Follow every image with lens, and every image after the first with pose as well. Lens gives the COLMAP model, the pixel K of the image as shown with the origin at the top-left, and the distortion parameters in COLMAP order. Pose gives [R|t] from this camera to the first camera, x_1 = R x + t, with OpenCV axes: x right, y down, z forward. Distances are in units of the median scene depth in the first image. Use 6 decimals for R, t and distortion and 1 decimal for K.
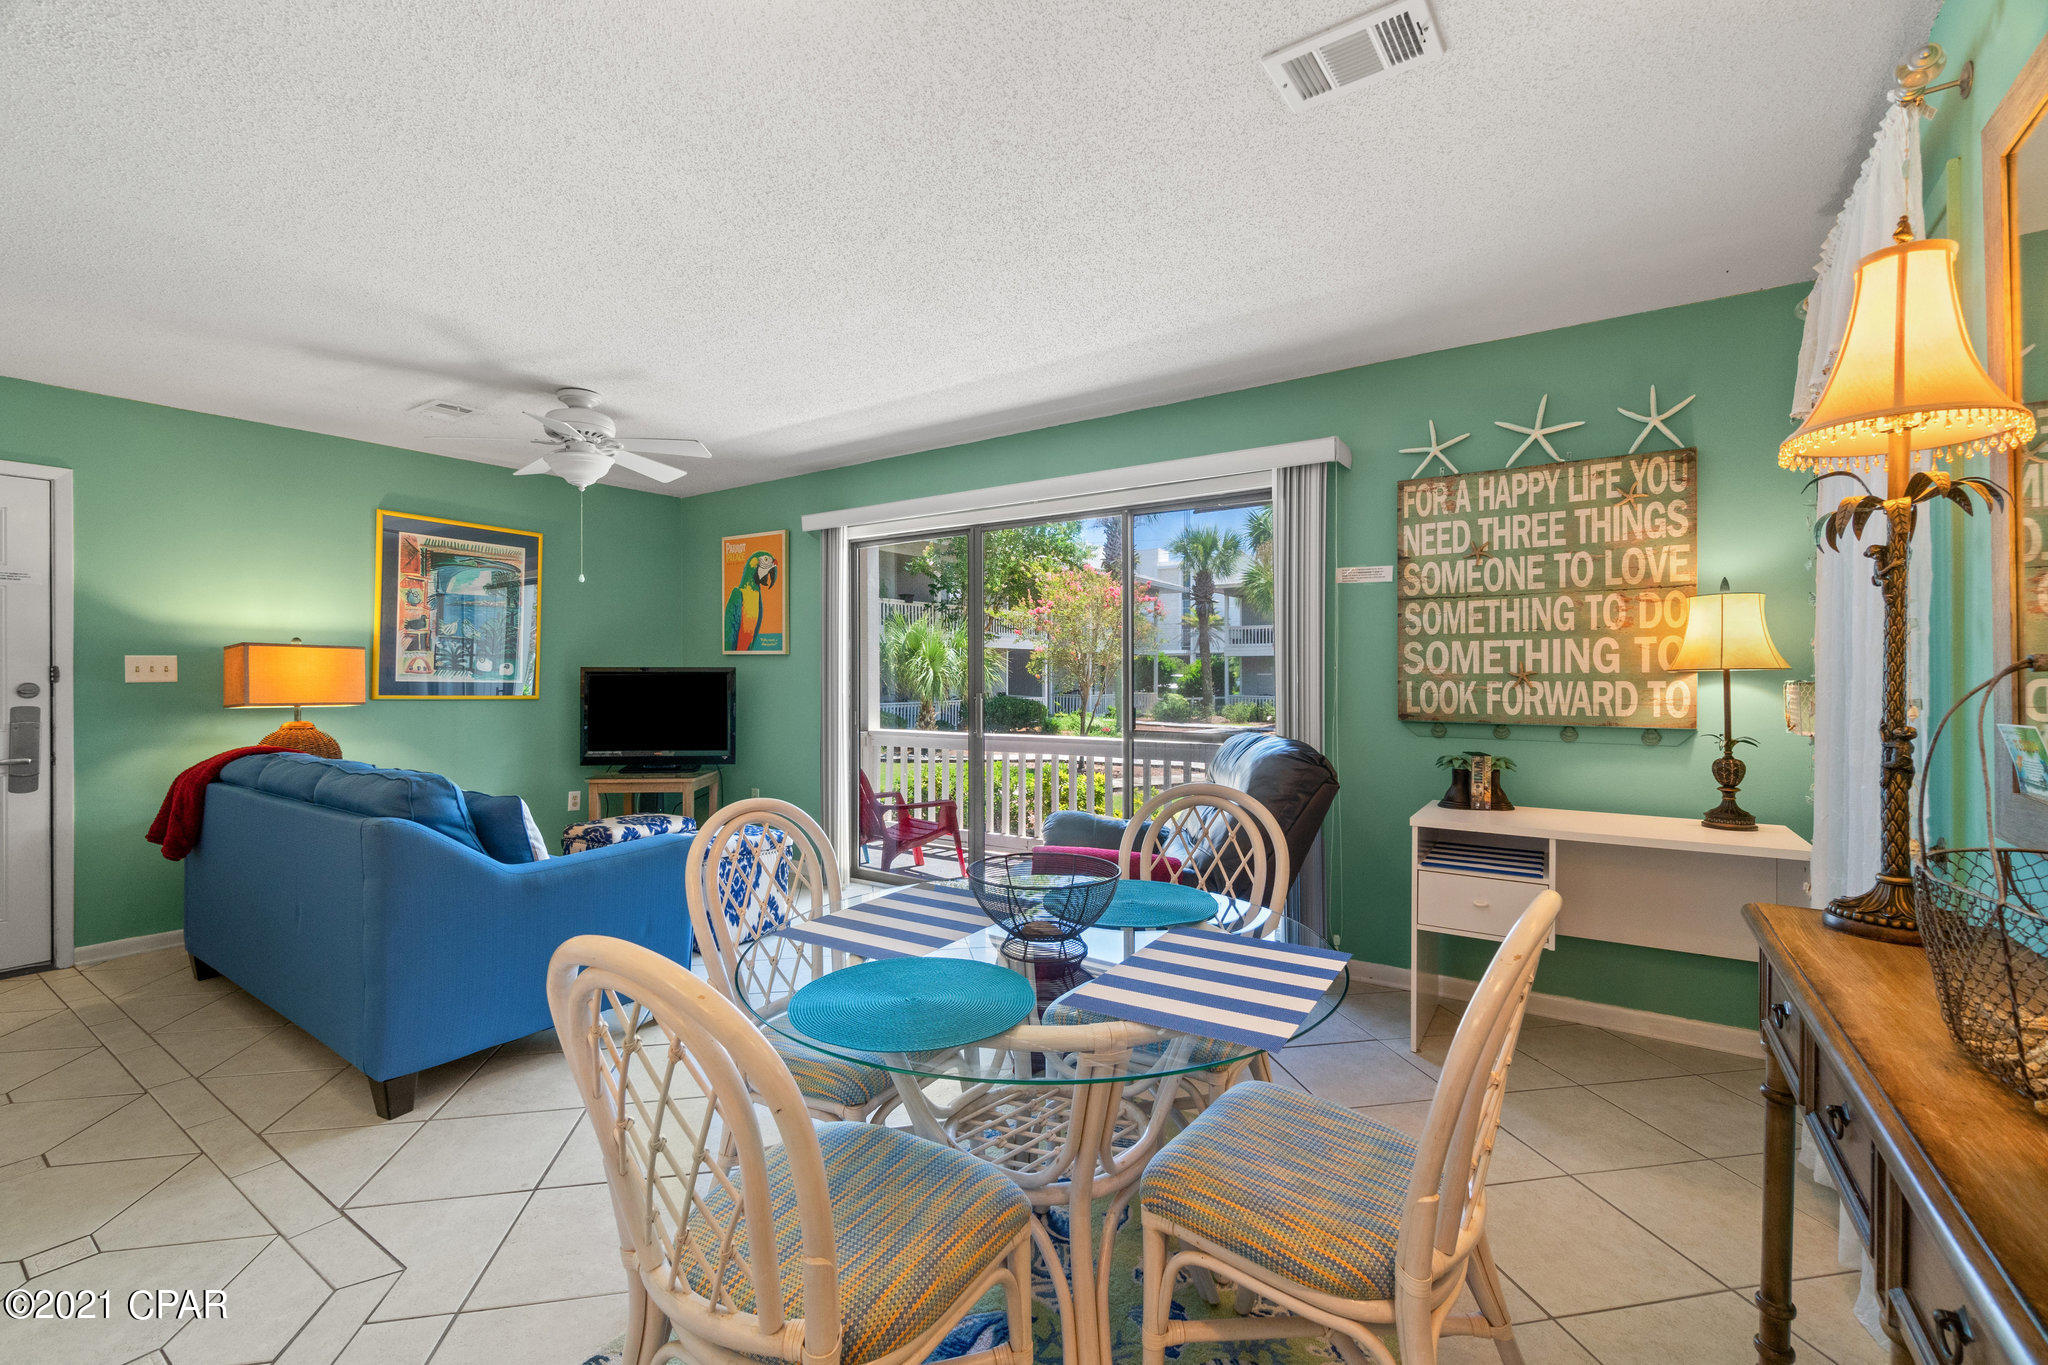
lens RADIAL K [[888.1, 0, 1024.0], [0, 888.1, 682.5], [0, 0, 1]] dist [-0.008578, -0.000074]
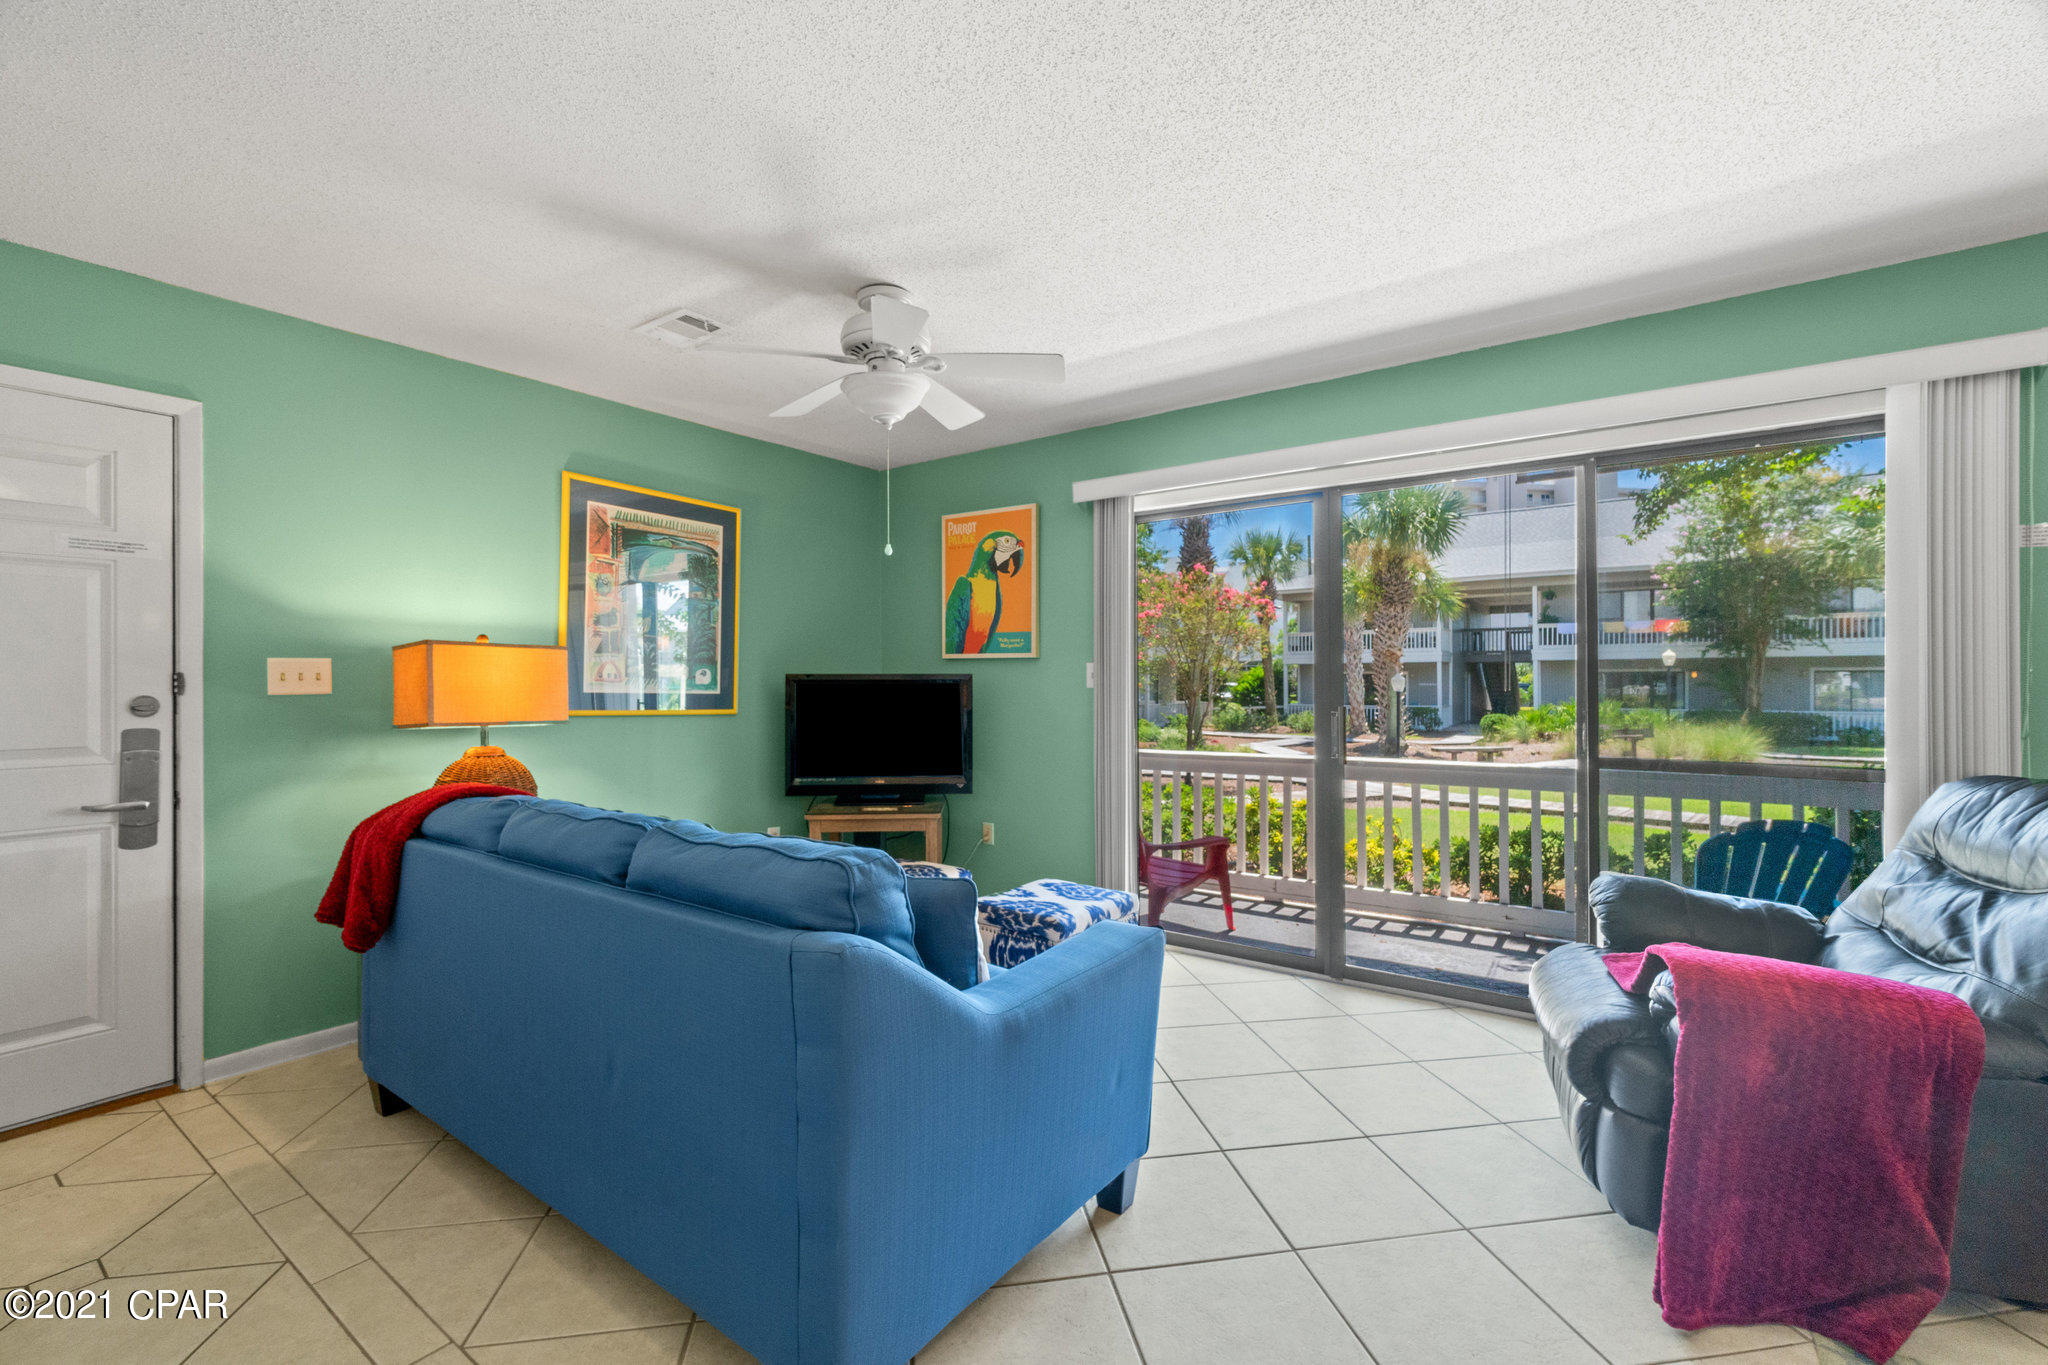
lens RADIAL K [[887.2, 0, 1017.4], [0, 887.2, 689.2], [0, 0, 1]] dist [-0.006113, -0.000313]
pose [[0.999644, -0.002028, -0.026607, -0.350459], [0.001949, 0.999994, -0.002979, -0.001258], [0.026613, 0.002926, 0.999642, 0.260348]]
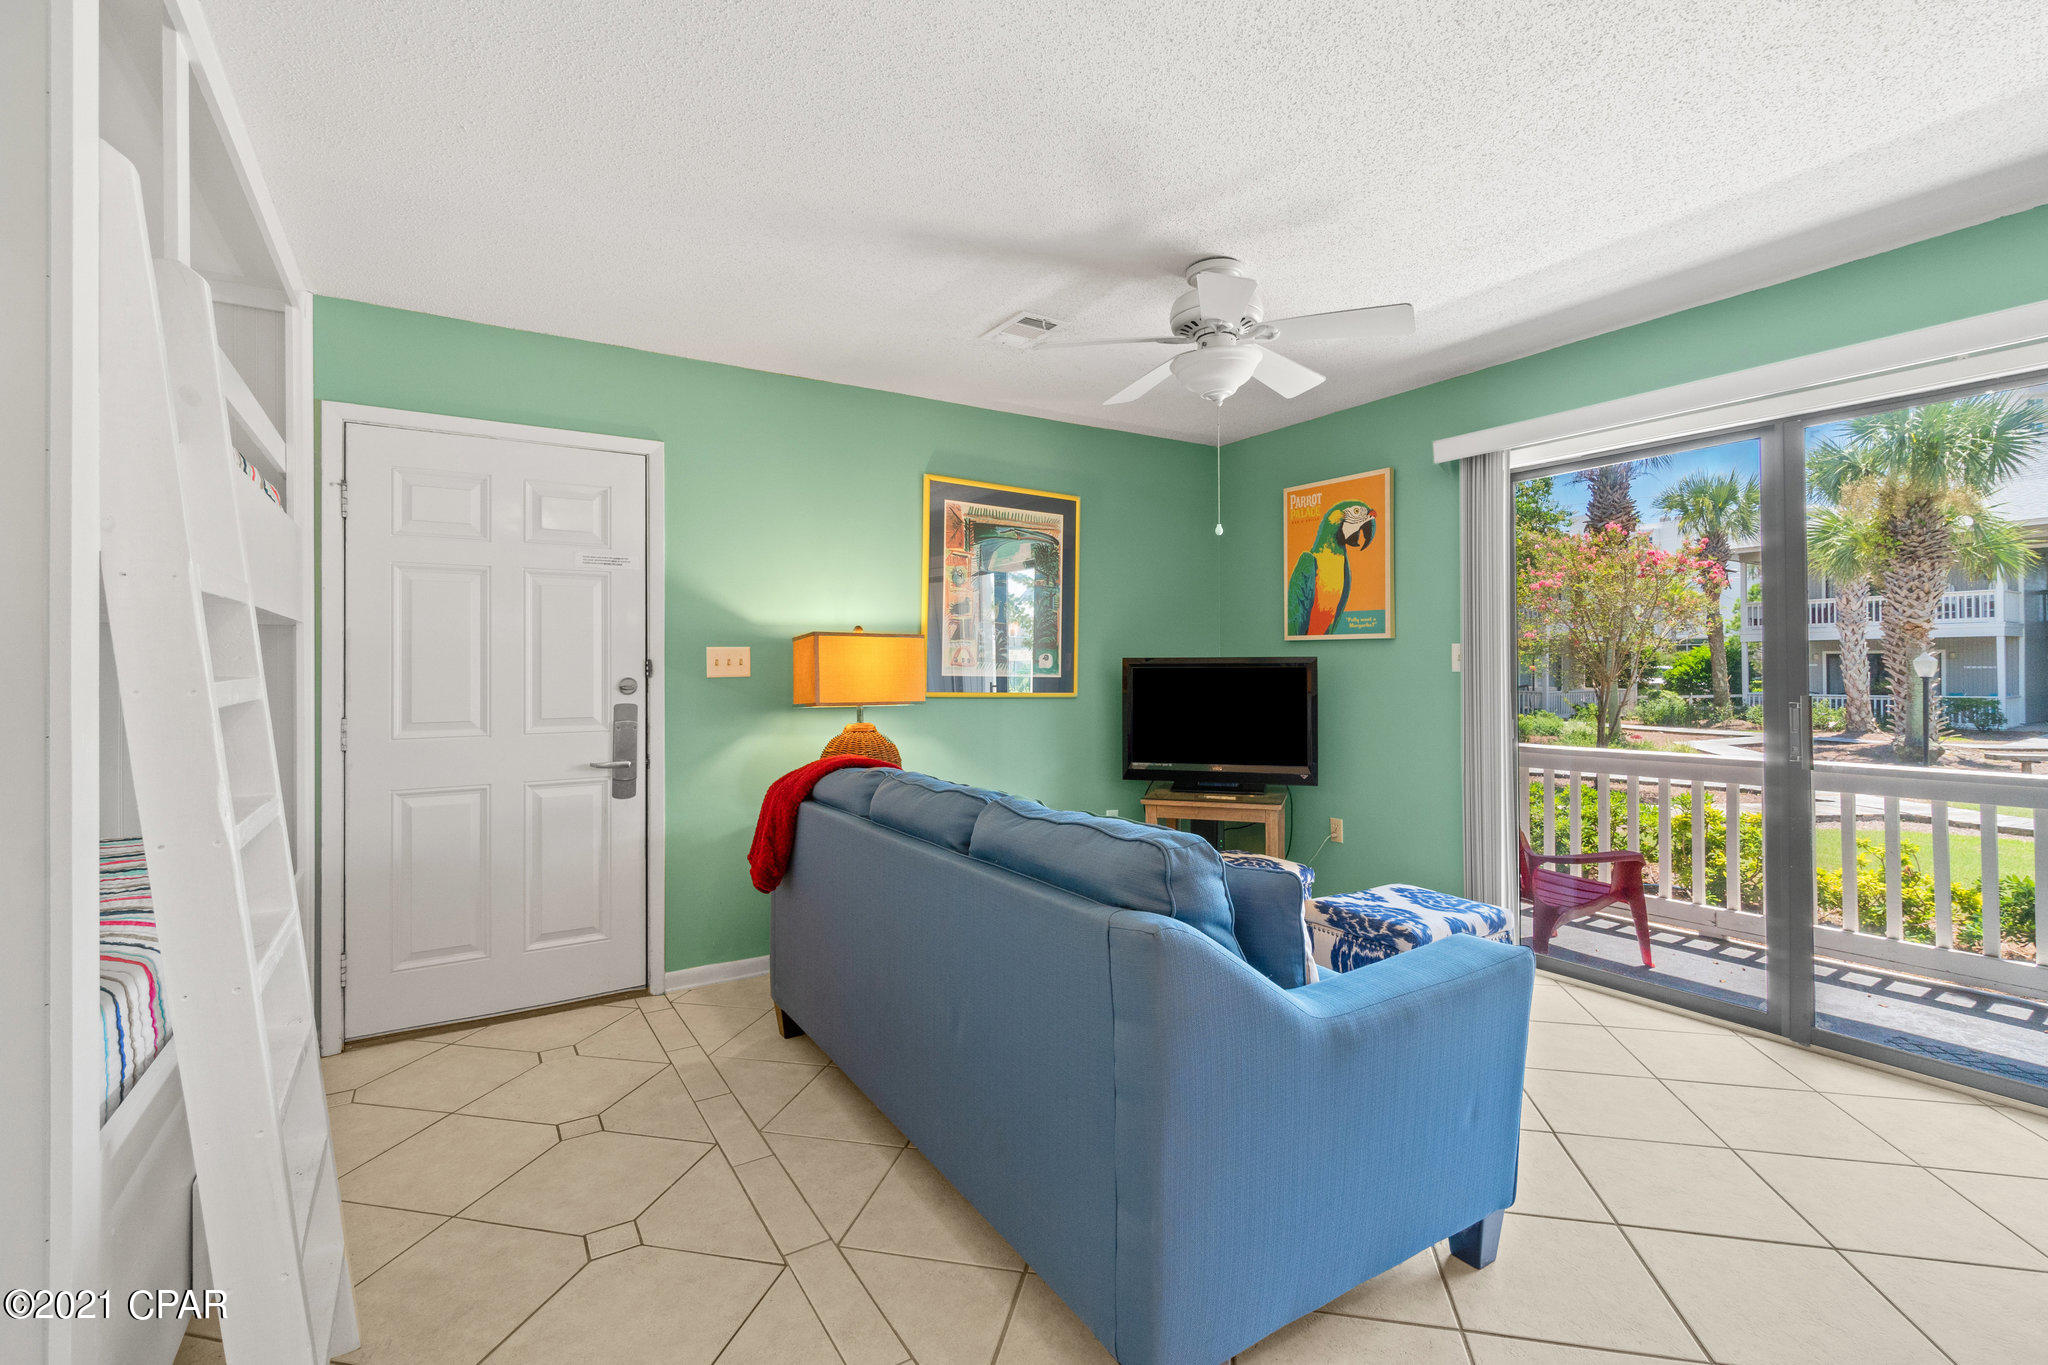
lens RADIAL K [[883.6, 0, 990.5], [0, 883.6, 672.2], [0, 0, 1]] dist [-0.001897, -0.000396]
pose [[0.915766, -0.001387, -0.401711, -0.372196], [-0.000352, 0.999991, -0.004257, -0.001320], [0.401713, 0.004040, 0.915757, 0.275489]]
